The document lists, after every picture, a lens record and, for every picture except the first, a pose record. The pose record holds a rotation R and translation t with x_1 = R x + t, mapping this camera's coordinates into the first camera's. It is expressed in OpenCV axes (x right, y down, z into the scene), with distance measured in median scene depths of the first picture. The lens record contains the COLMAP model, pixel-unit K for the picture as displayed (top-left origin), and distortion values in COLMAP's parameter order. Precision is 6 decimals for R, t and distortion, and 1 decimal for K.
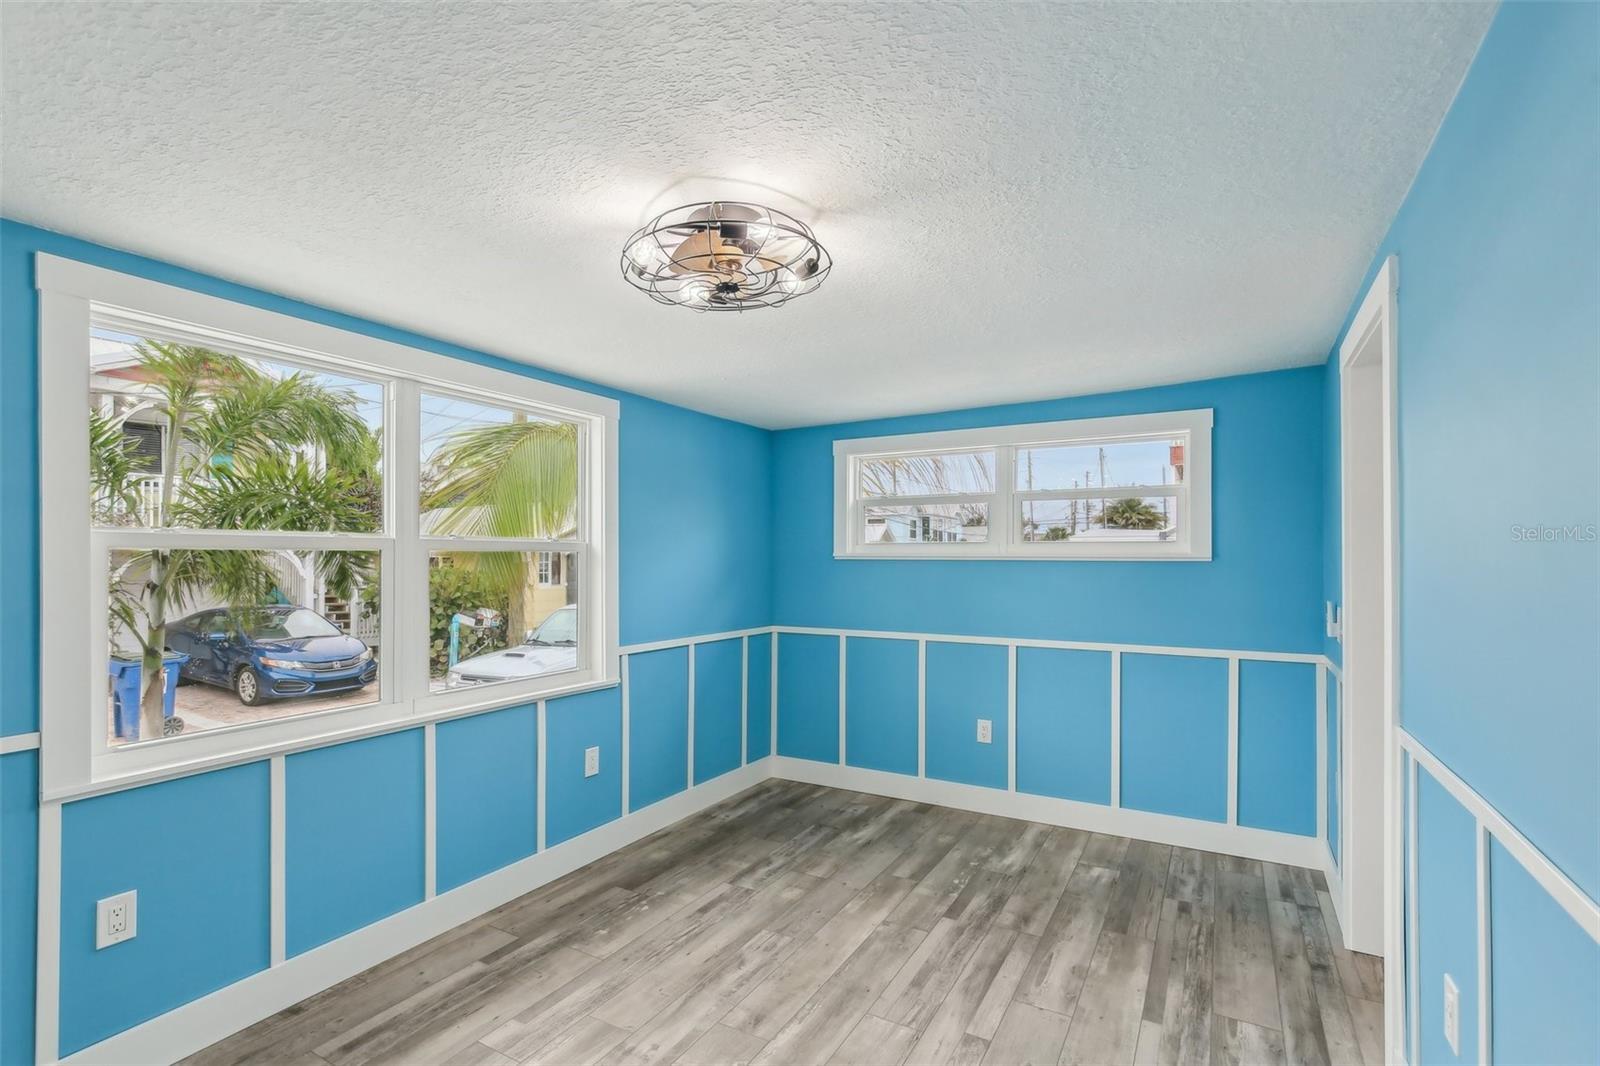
lens RADIAL K [[752.8, 0, 804.1], [0, 752.8, 546.6], [0, 0, 1]] dist [-0.017119, 0.006881]
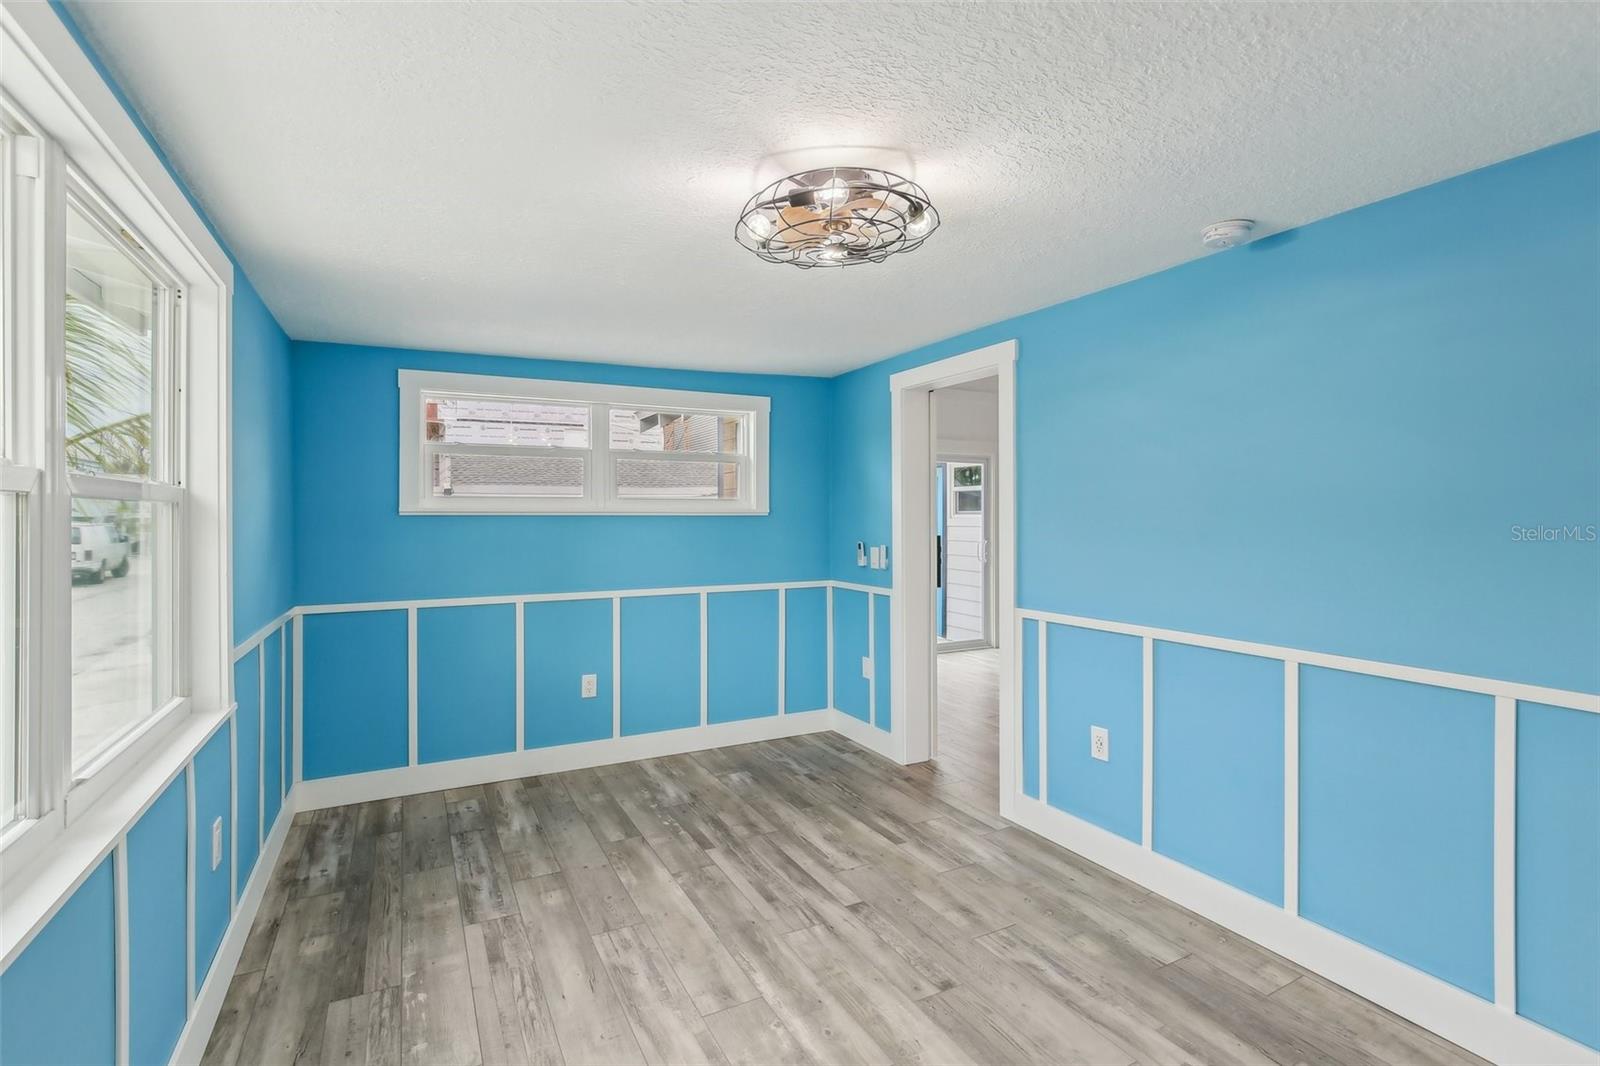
lens RADIAL K [[752.8, 0, 809.2], [0, 752.8, 523.2], [0, 0, 1]] dist [-0.017119, 0.006881]
pose [[0.539982, -0.016681, 0.841511, -0.551401], [-0.009754, 0.999612, 0.026073, -0.000295], [-0.841620, -0.022287, 0.539610, 0.272596]]
